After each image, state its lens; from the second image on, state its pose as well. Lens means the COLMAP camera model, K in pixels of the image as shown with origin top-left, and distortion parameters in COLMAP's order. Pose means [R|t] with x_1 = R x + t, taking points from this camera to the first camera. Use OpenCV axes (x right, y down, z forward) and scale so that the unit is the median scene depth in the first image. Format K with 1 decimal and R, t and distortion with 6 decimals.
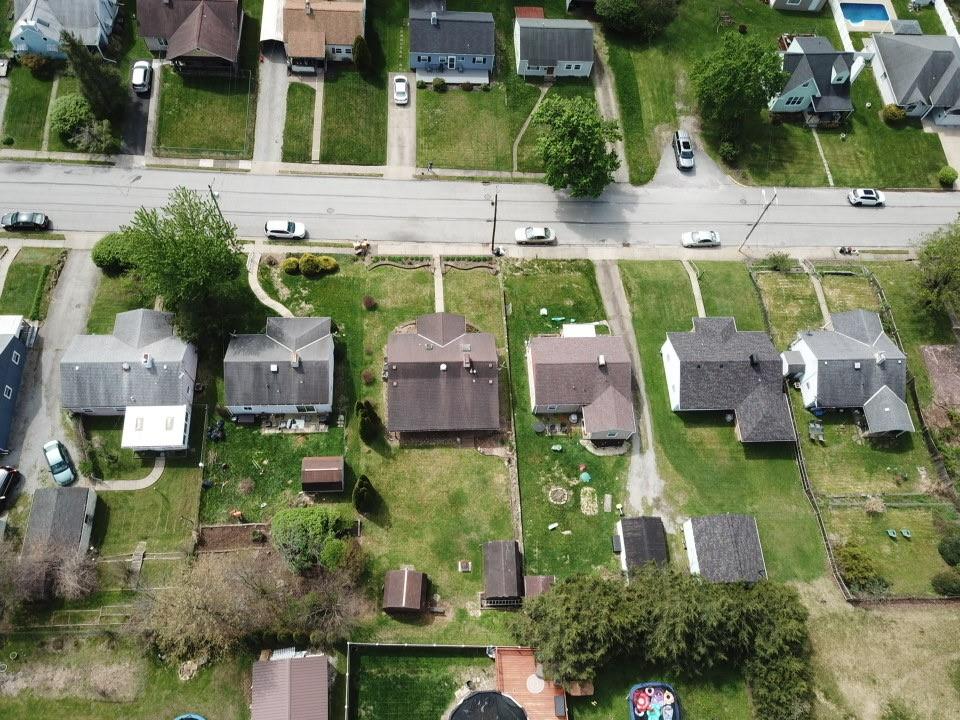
lens RADIAL K [[730.8, 0, 486.8], [0, 730.8, 365.9], [0, 0, 1]] dist [0.017674, -0.020310]
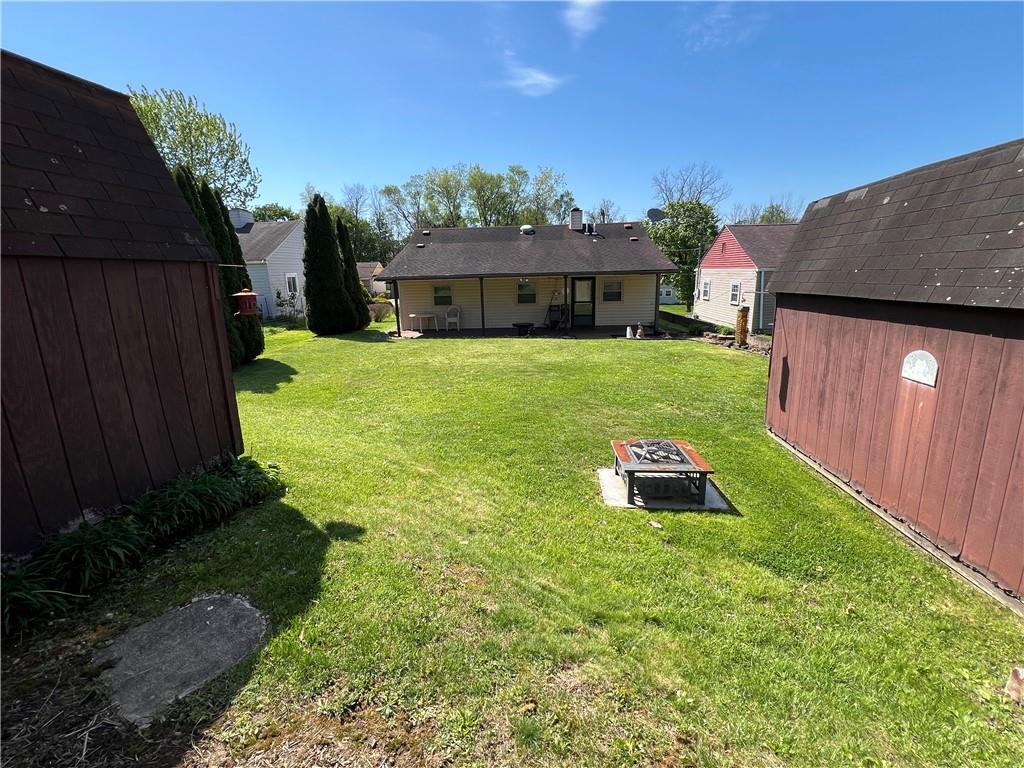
lens RADIAL K [[461.1, 0, 516.4], [0, 461.1, 387.0], [0, 0, 1]] dist [-0.001443, 0.001884]
pose [[0.988277, -0.090205, -0.123170, -0.038643], [-0.041020, 0.620217, -0.783357, 0.300973], [0.147055, 0.779226, 0.609246, 0.890884]]
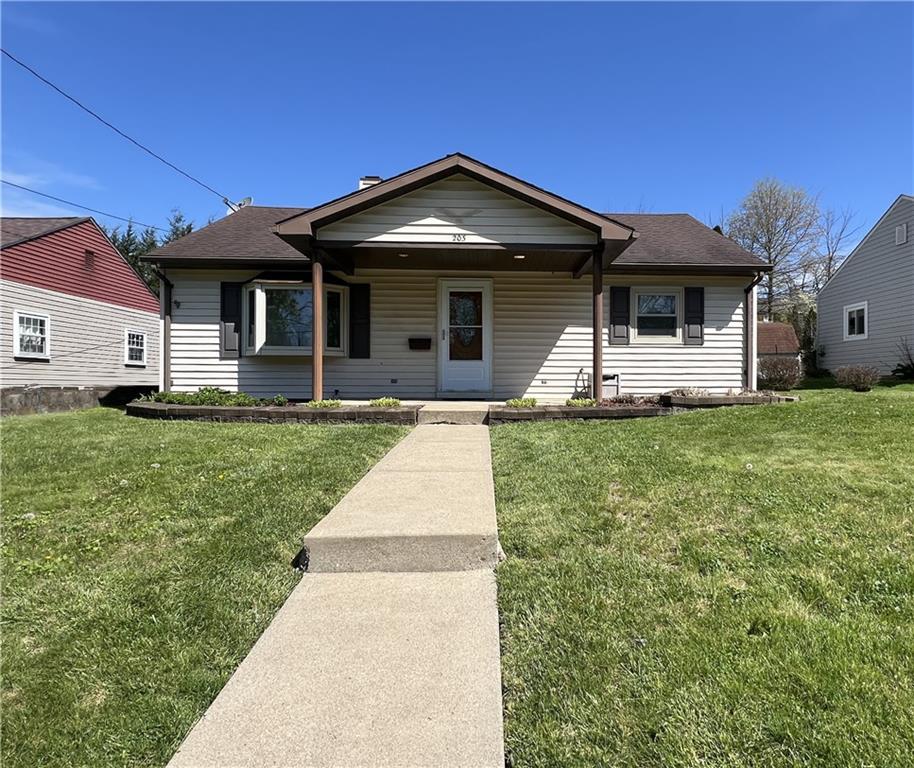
lens RADIAL K [[560.8, 0, 511.6], [0, 560.8, 387.3], [0, 0, 1]] dist [-0.010857, 0.006189]
pose [[-0.995194, -0.097708, 0.006452, -0.080525], [-0.033861, 0.405216, 0.913594, -0.158400], [-0.091880, 0.908985, -0.406577, 1.127011]]
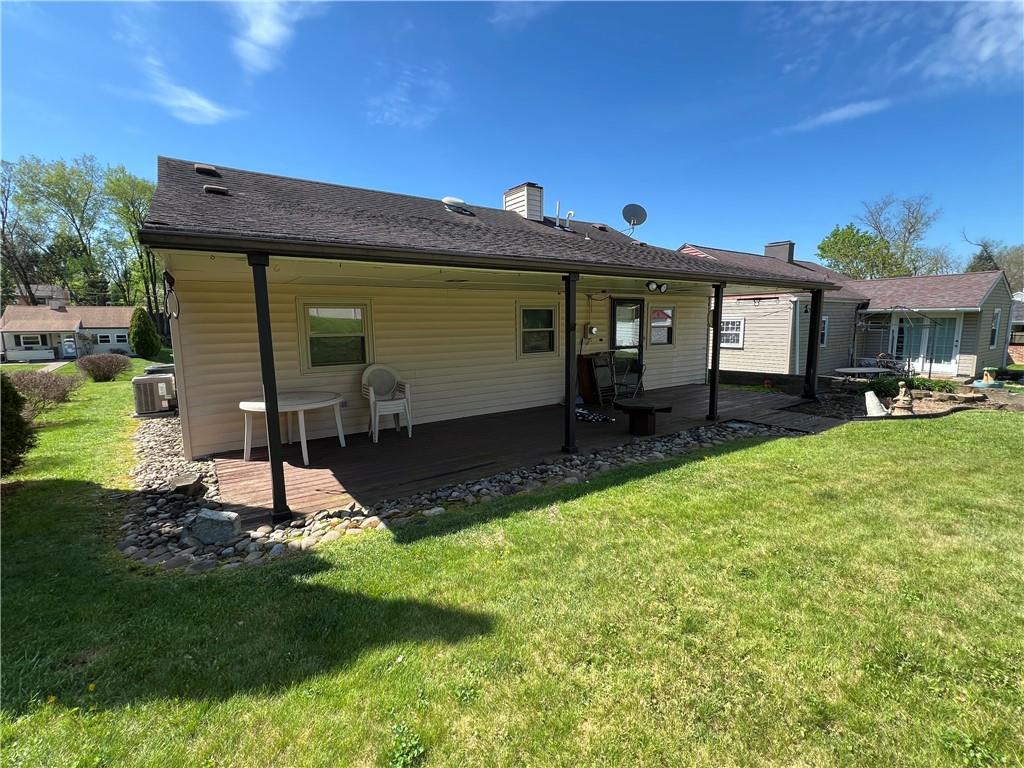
lens RADIAL K [[461.1, 0, 530.0], [0, 461.1, 383.4], [0, 0, 1]] dist [-0.001443, 0.001884]
pose [[0.849150, -0.167911, 0.500750, -0.124382], [0.509870, 0.507917, -0.694300, 0.146870], [-0.137759, 0.844882, 0.516910, 0.962673]]
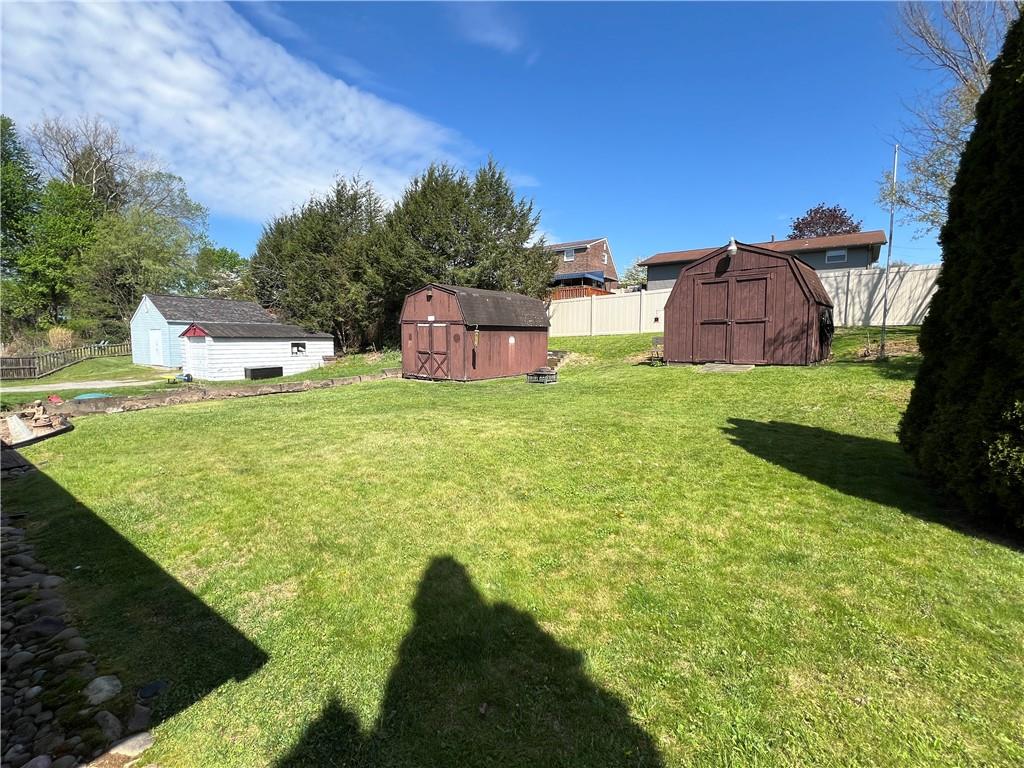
lens RADIAL K [[461.1, 0, 511.8], [0, 461.1, 384.8], [0, 0, 1]] dist [-0.001443, 0.001884]
pose [[-0.774395, -0.155983, 0.613173, -0.143467], [0.541517, 0.337811, 0.769833, 0.093845], [-0.327218, 0.928199, -0.177132, 0.985467]]
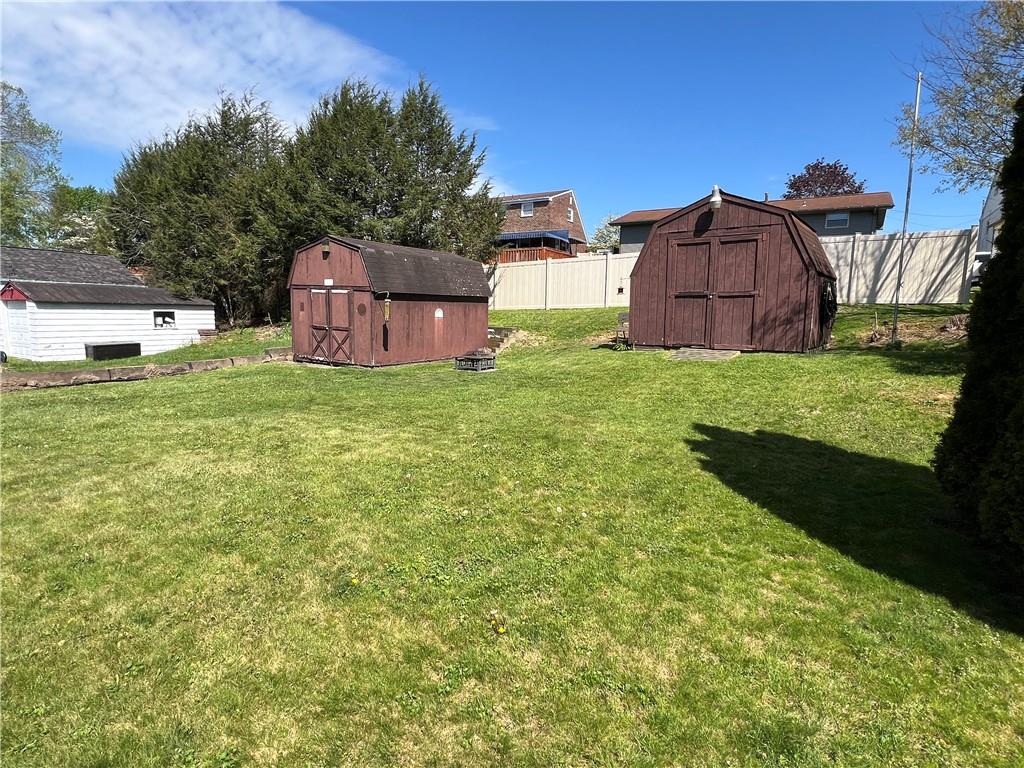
lens RADIAL K [[546.6, 0, 513.3], [0, 546.6, 385.1], [0, 0, 1]] dist [-0.002254, 0.001609]
pose [[-0.823894, -0.182281, 0.536630, -0.140194], [0.468538, 0.313648, 0.825892, 0.111678], [-0.318858, 0.931879, -0.173007, 0.977128]]
